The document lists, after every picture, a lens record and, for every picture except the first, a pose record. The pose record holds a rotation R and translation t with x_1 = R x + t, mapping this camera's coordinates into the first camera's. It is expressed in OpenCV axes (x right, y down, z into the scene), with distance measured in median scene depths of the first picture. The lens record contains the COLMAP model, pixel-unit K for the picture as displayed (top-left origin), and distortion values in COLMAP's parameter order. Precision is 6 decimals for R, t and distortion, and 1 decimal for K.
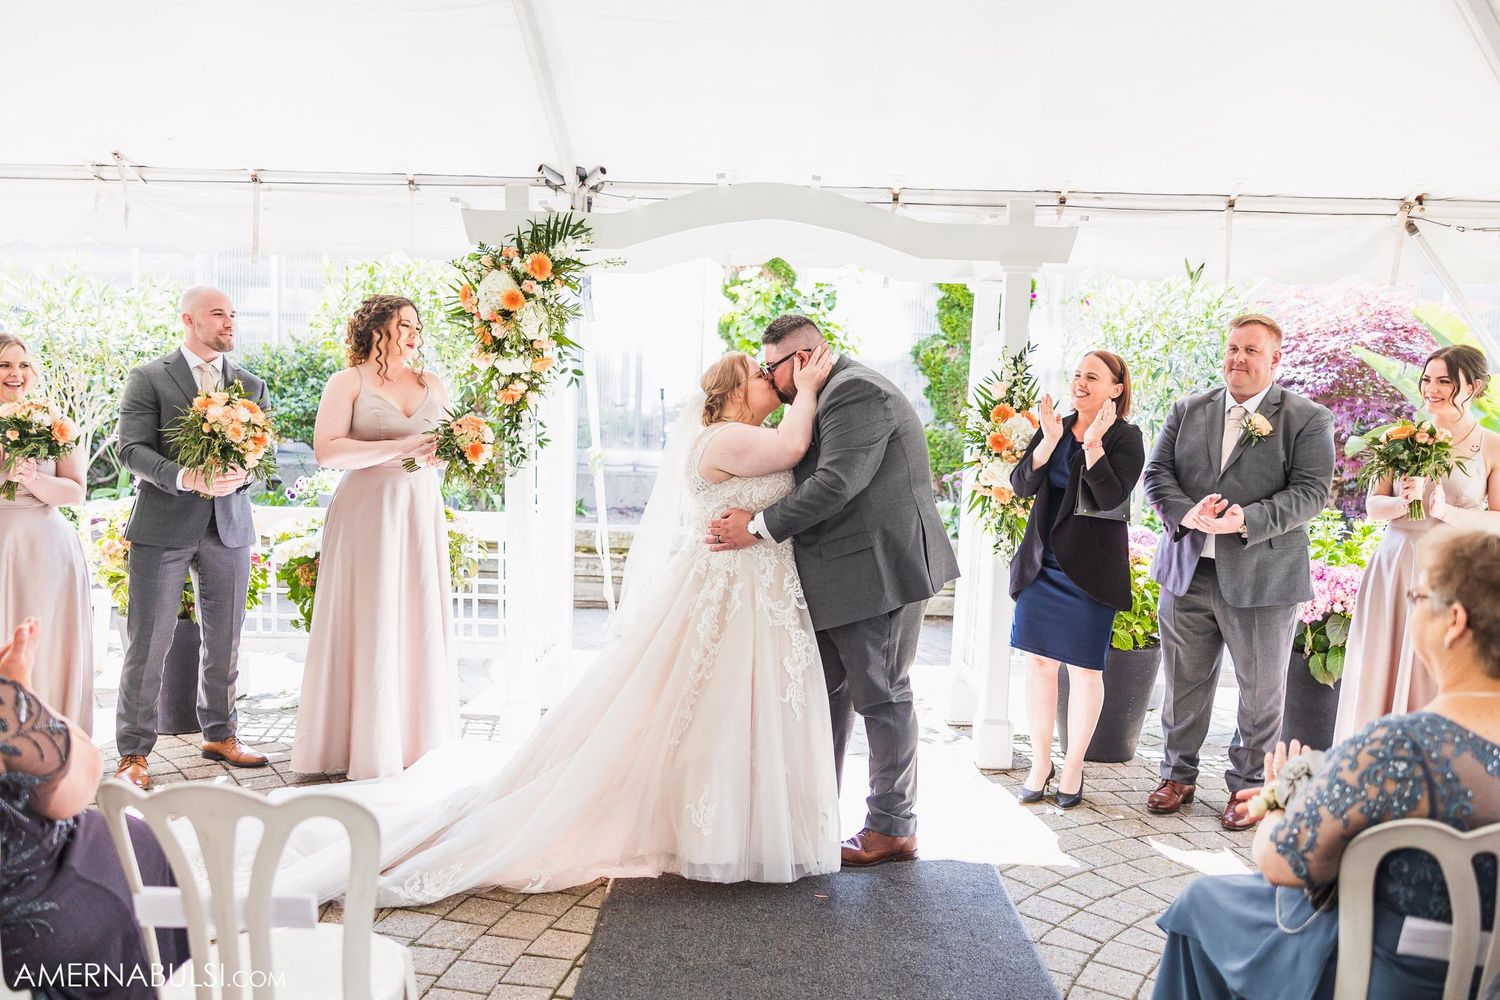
lens RADIAL K [[1205.4, 0, 754.0], [0, 1205.4, 506.7], [0, 0, 1]] dist [0.013237, 0.006292]
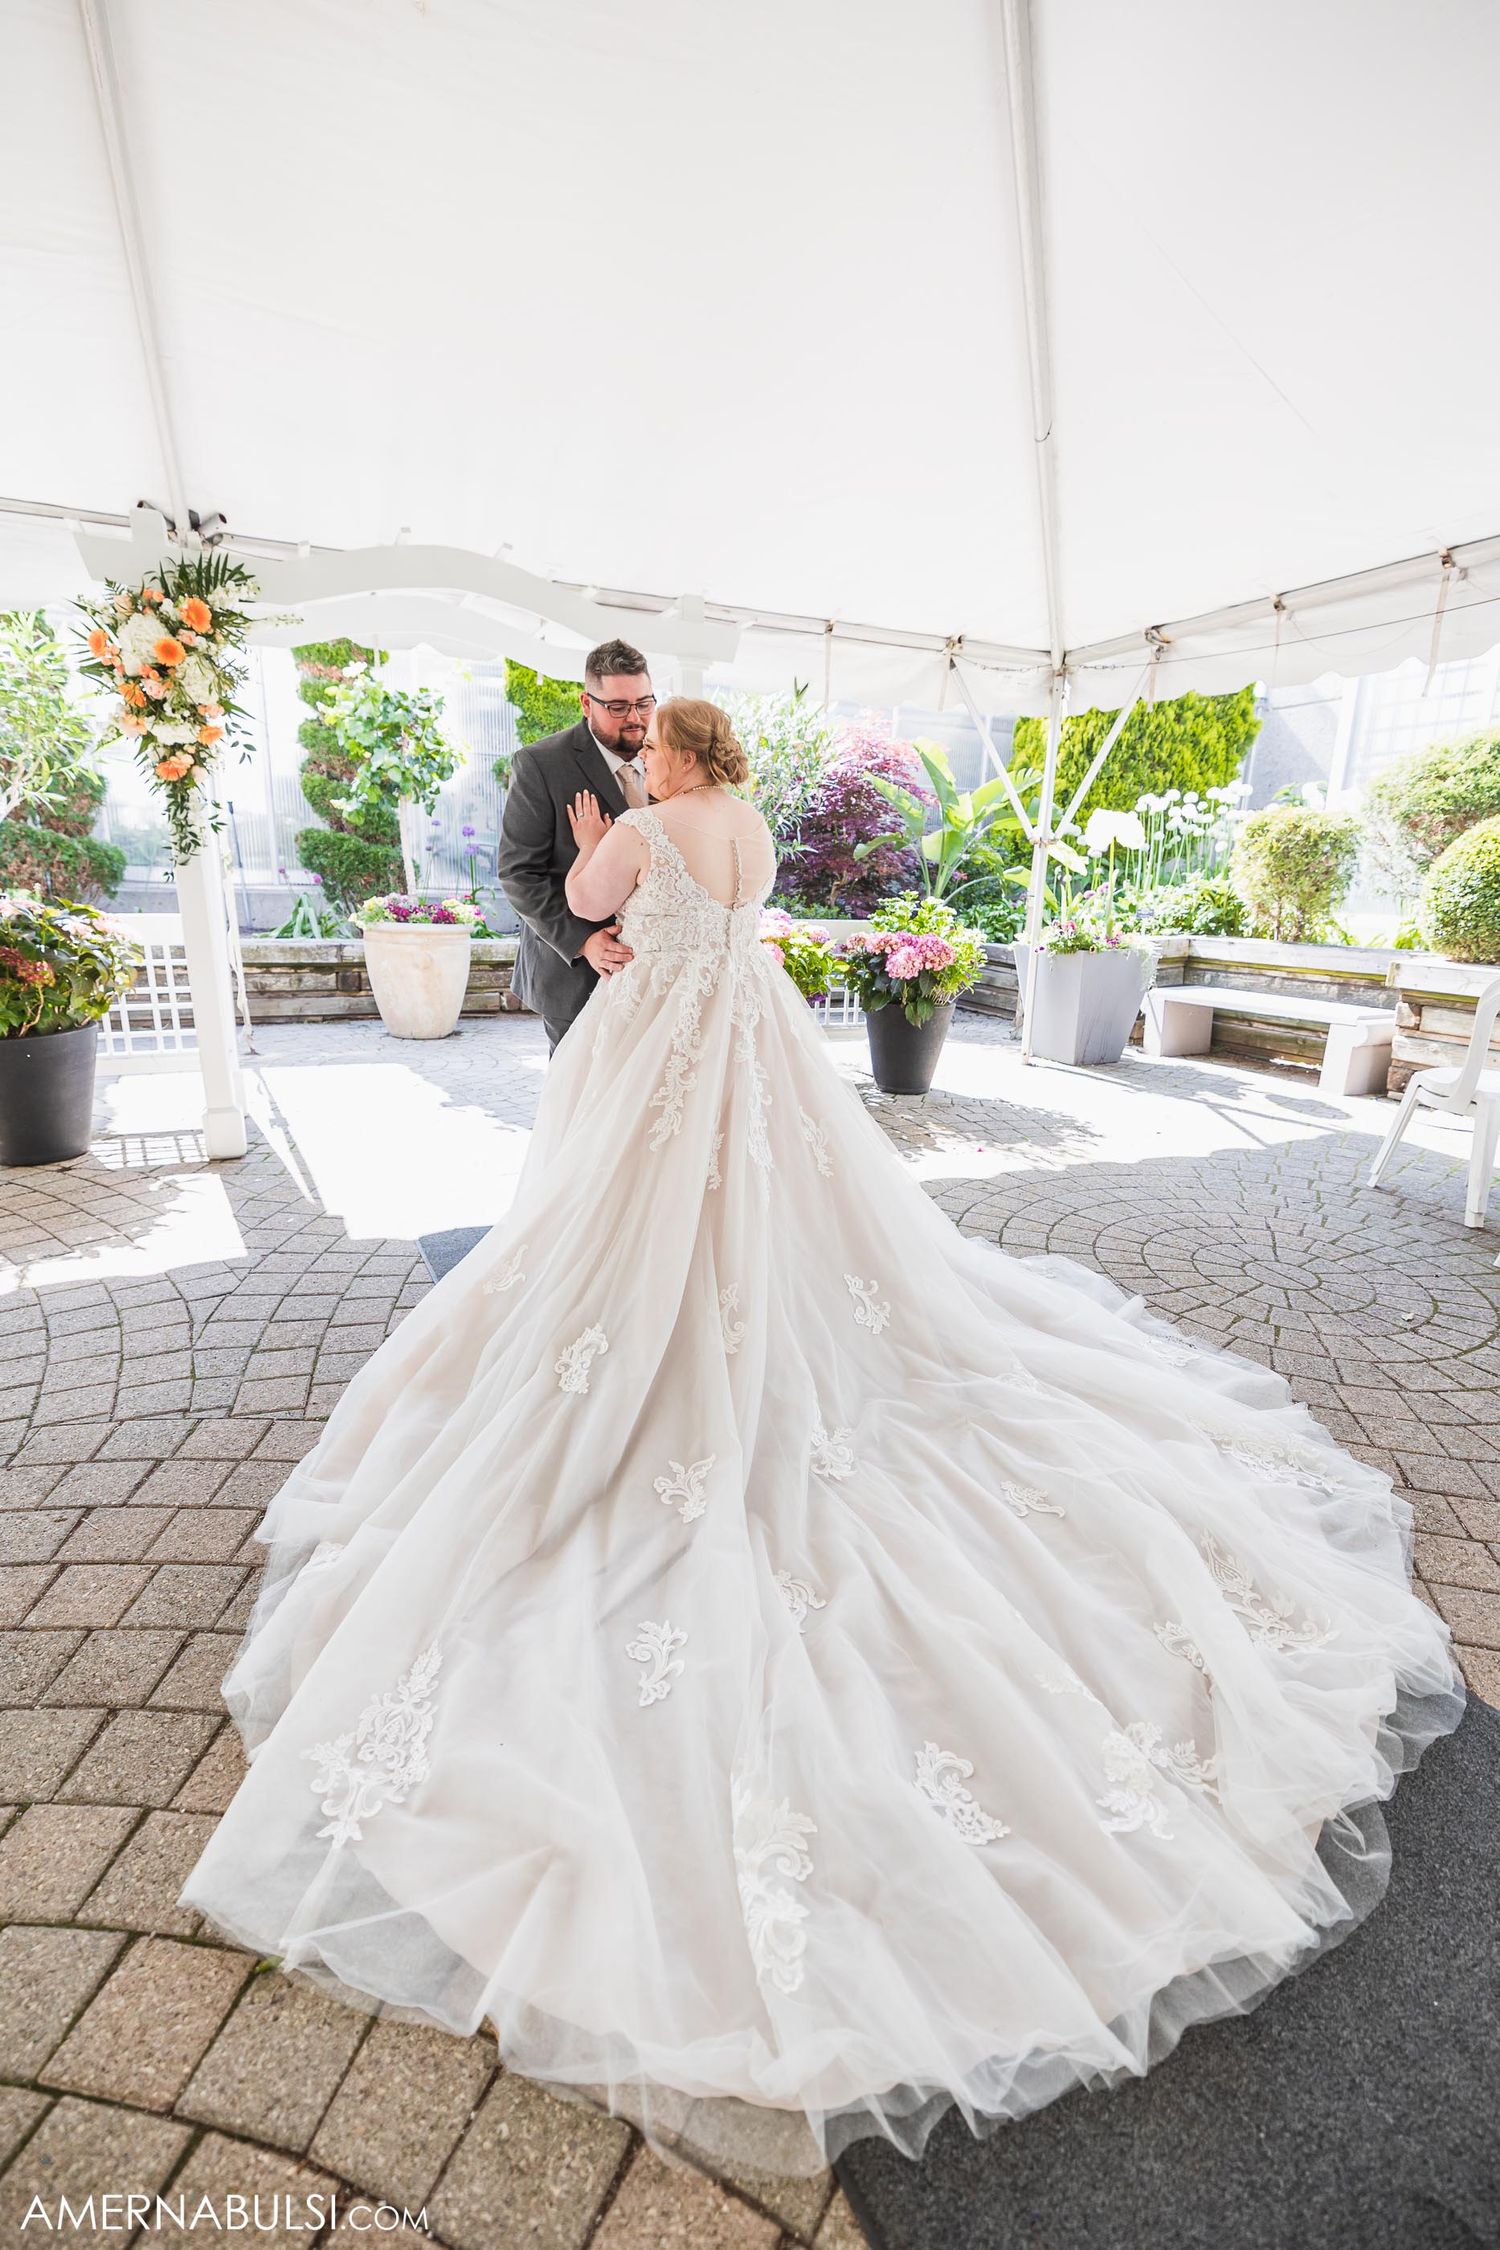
lens RADIAL K [[987.9, 0, 749.7], [0, 987.9, 1123.2], [0, 0, 1]] dist [0.000880, -0.000925]
pose [[0.888732, -0.119701, 0.442524, -0.179153], [0.035798, 0.980482, 0.193322, 0.037846], [-0.457028, -0.155970, 0.875671, 0.128107]]
